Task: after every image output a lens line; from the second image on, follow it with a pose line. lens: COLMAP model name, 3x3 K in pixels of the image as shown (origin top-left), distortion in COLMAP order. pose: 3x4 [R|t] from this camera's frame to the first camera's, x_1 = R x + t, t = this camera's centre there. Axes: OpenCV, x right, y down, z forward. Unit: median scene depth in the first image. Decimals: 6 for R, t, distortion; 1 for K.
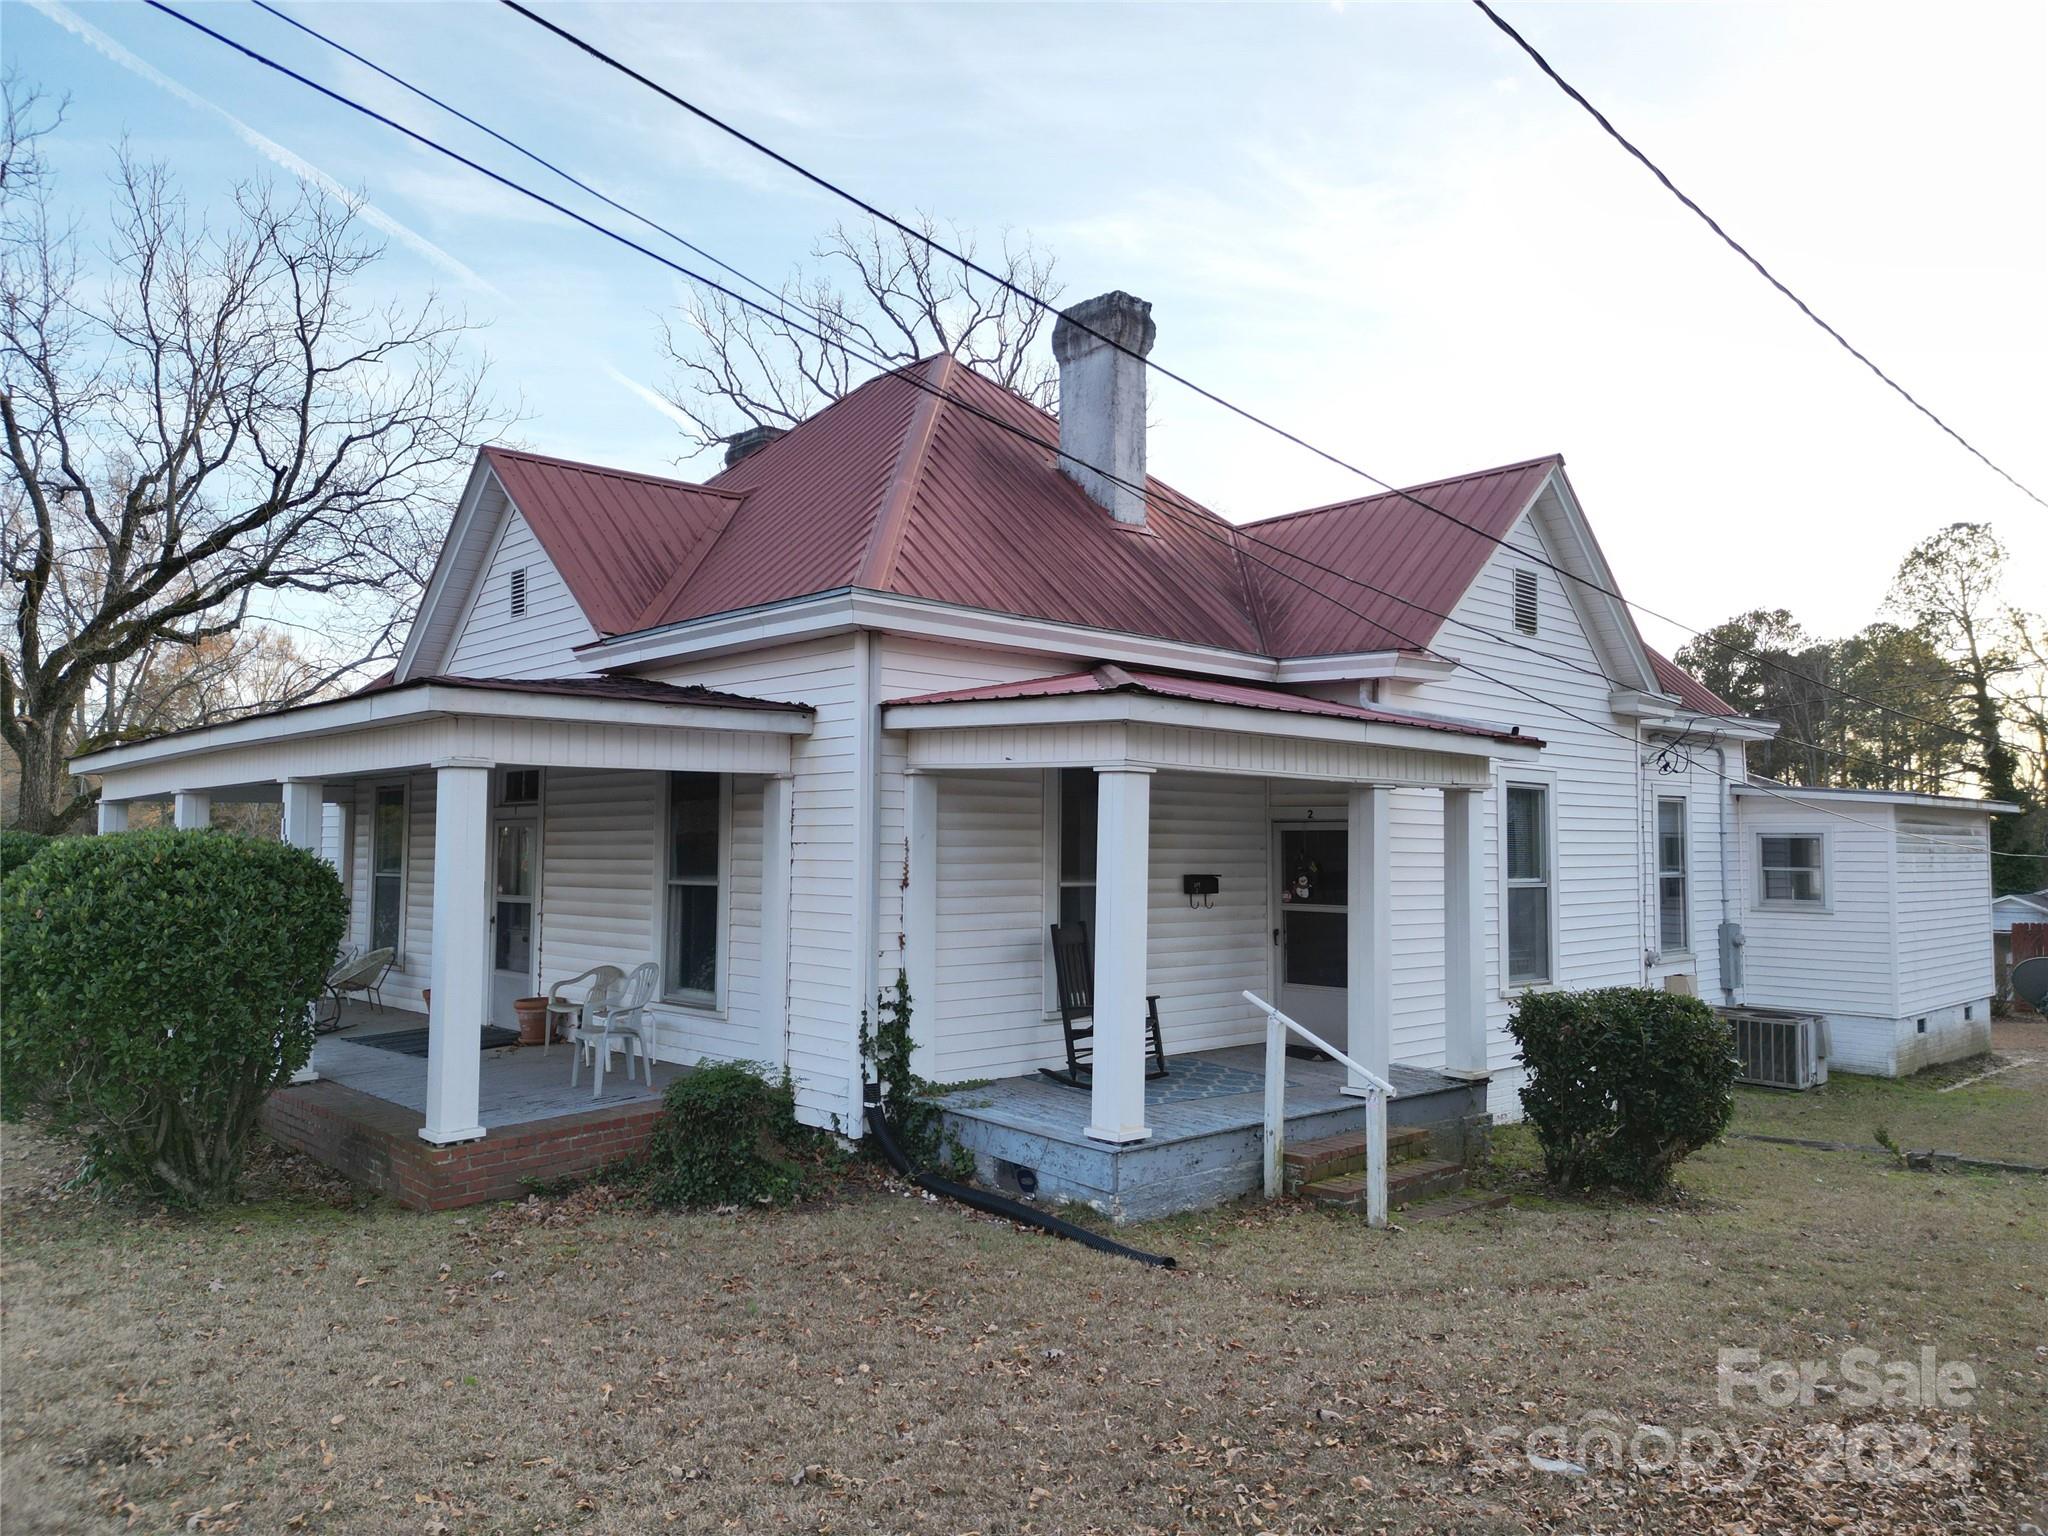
lens RADIAL K [[1414.0, 0, 1024.0], [0, 1414.0, 768.0], [0, 0, 1]] dist [0.075009, -0.071837]
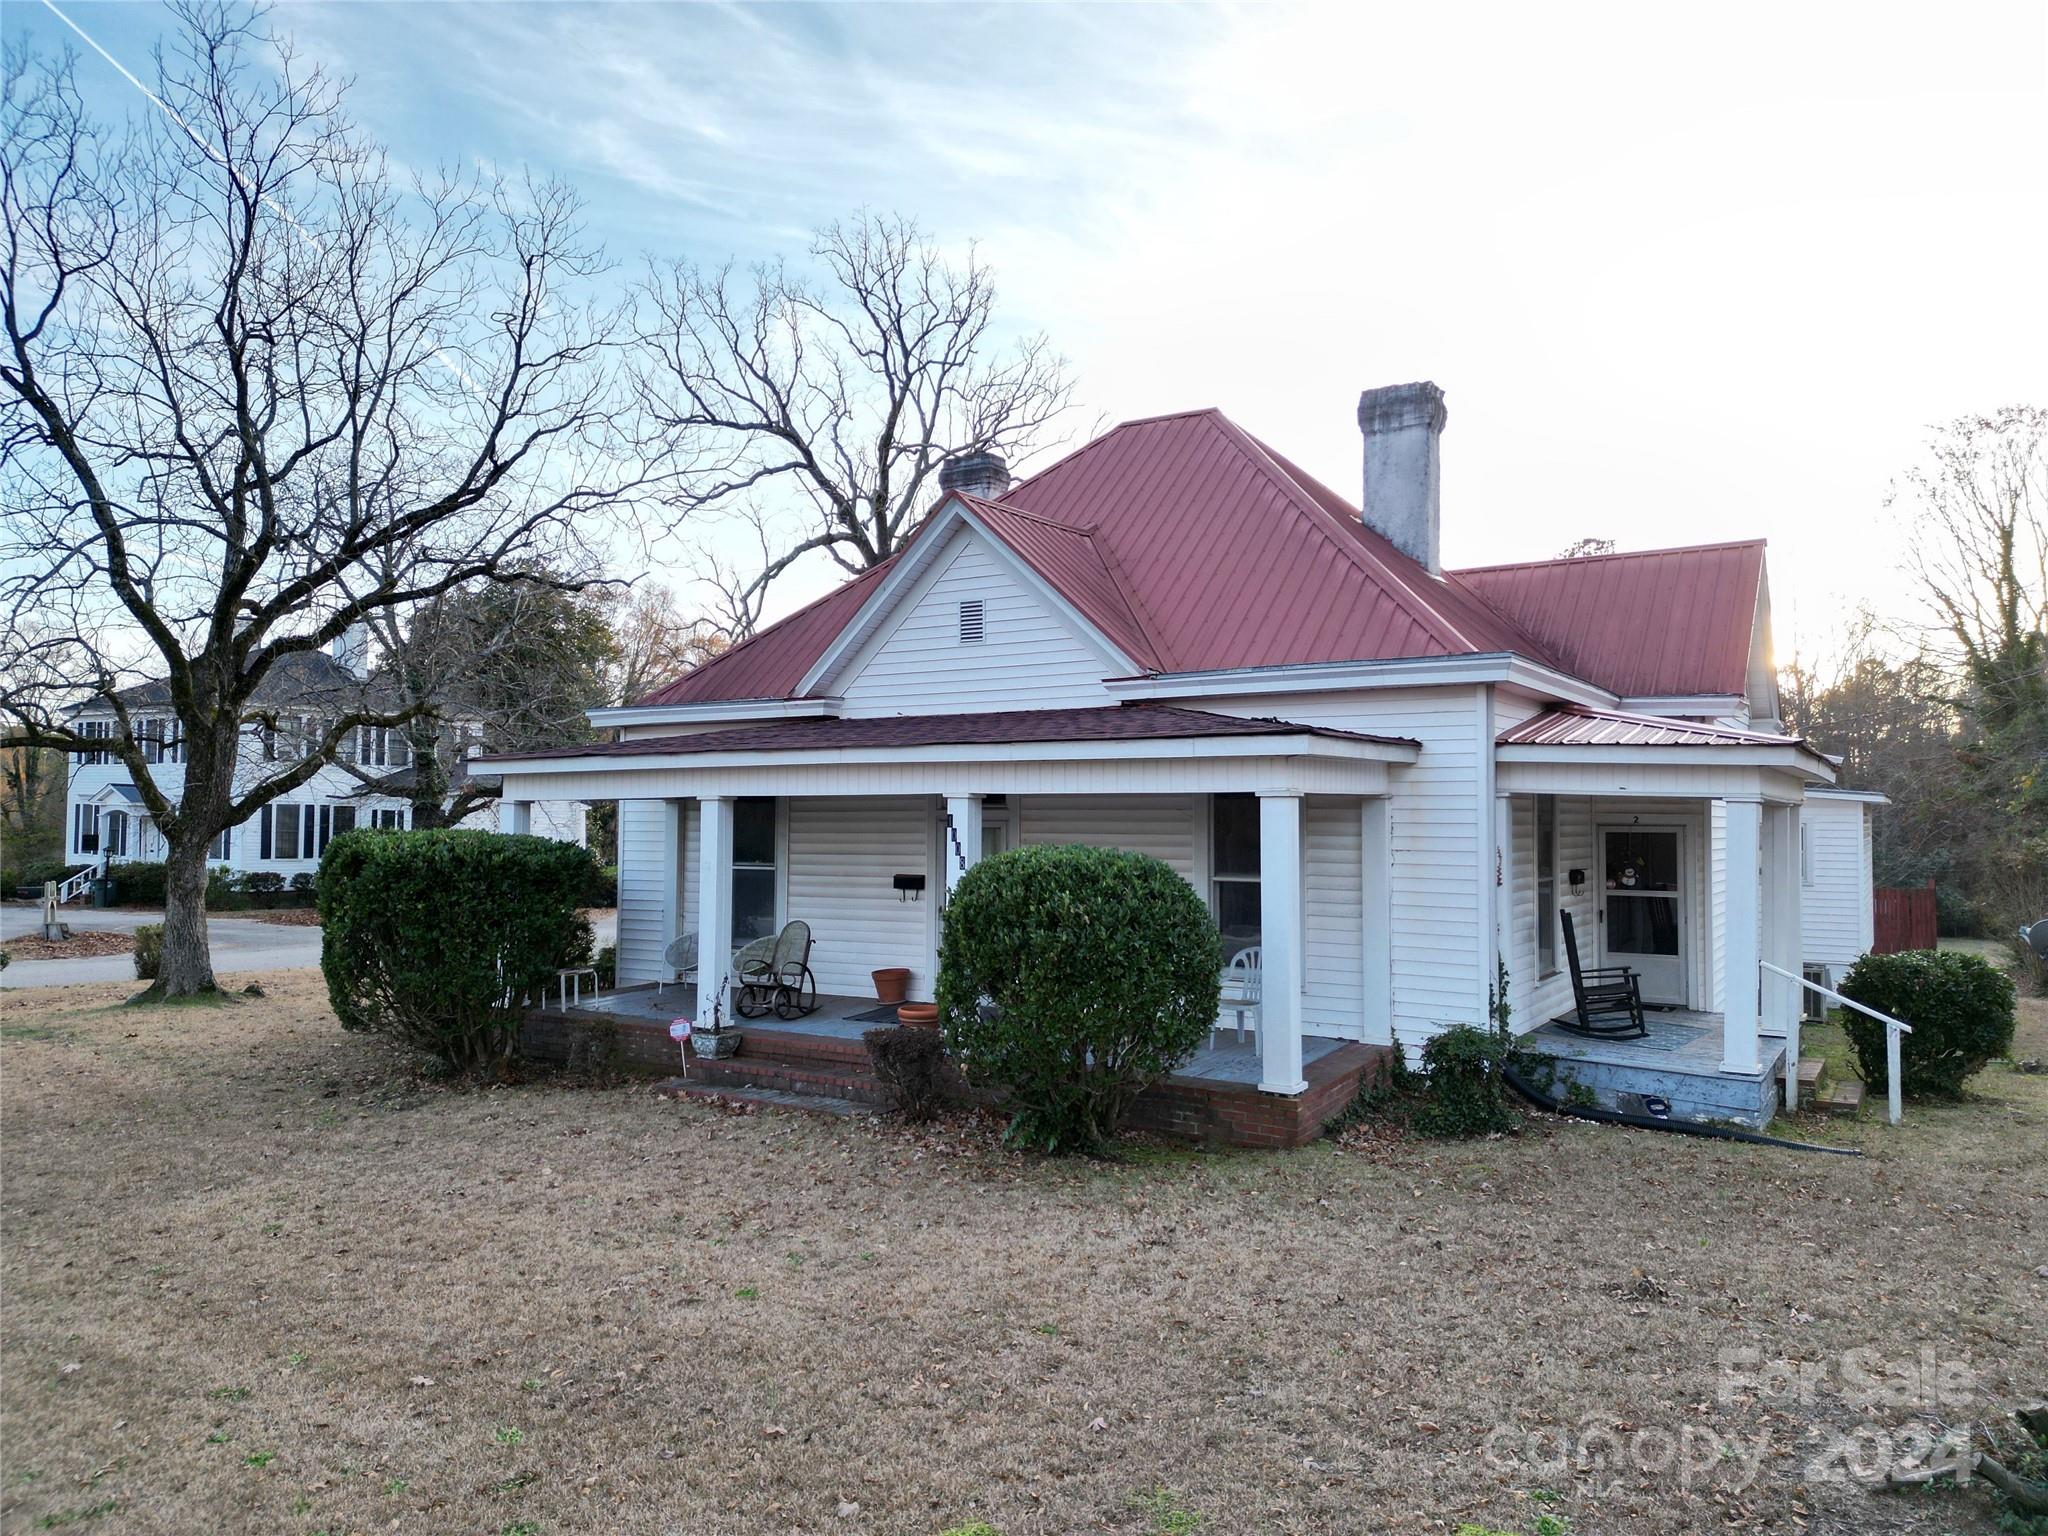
lens RADIAL K [[1414.0, 0, 1024.0], [0, 1414.0, 768.0], [0, 0, 1]] dist [0.075009, -0.071837]
pose [[0.968699, 0.006919, 0.248143, -0.719613], [-0.012812, 0.999673, 0.022139, -0.038869], [-0.247909, -0.024625, 0.968470, -0.114979]]
